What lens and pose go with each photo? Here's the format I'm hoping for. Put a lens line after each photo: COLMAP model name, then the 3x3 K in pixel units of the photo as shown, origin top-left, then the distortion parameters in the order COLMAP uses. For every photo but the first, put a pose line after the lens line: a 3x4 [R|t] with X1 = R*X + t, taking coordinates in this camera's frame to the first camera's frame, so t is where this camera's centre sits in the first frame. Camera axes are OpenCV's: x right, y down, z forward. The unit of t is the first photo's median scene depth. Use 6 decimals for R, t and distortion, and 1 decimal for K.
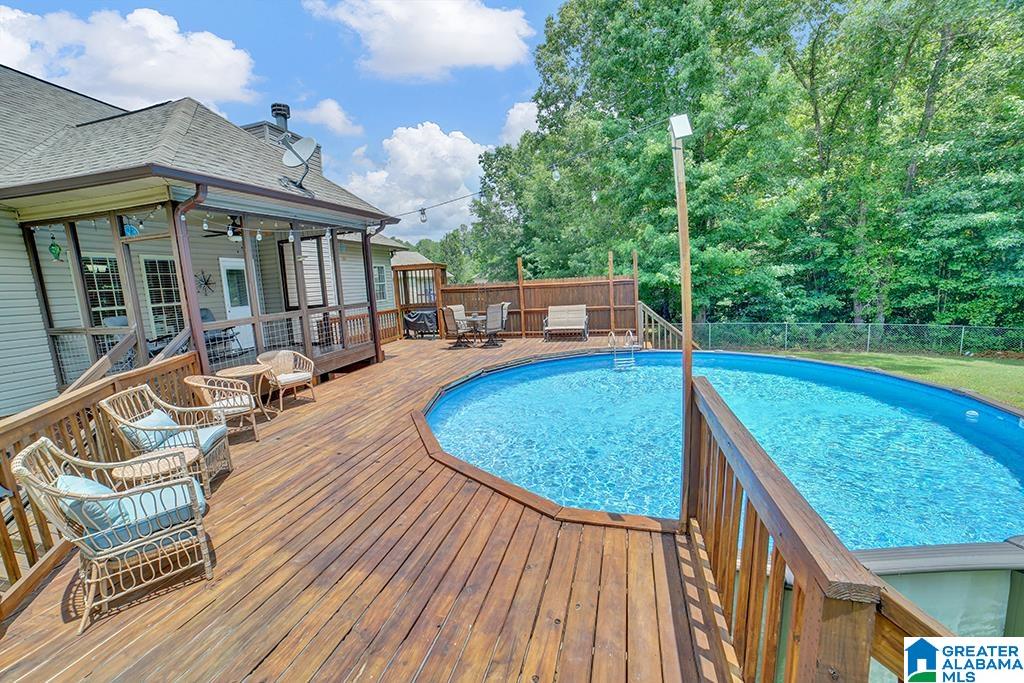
lens RADIAL K [[407.4, 0, 508.9], [0, 407.4, 338.1], [0, 0, 1]] dist [0.002446, 0.000392]
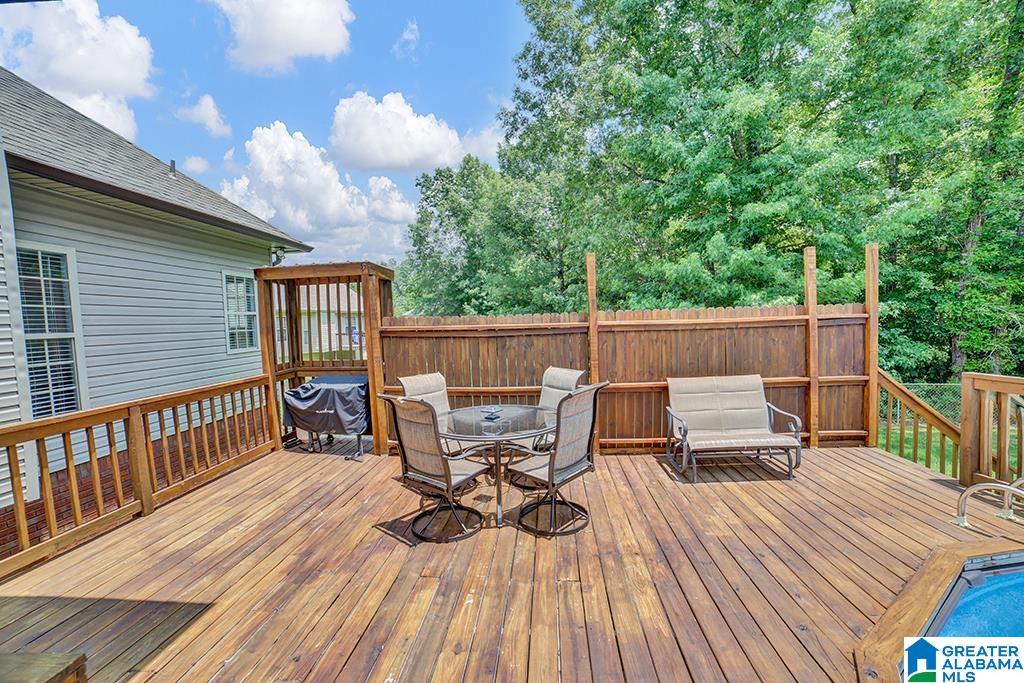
lens RADIAL K [[407.4, 0, 508.9], [0, 407.4, 338.1], [0, 0, 1]] dist [0.002446, 0.000392]
pose [[0.984465, 0.009916, 0.175300, -0.087295], [0.006662, 0.995575, -0.093732, -0.056682], [-0.175454, 0.093444, 0.980043, 0.450095]]
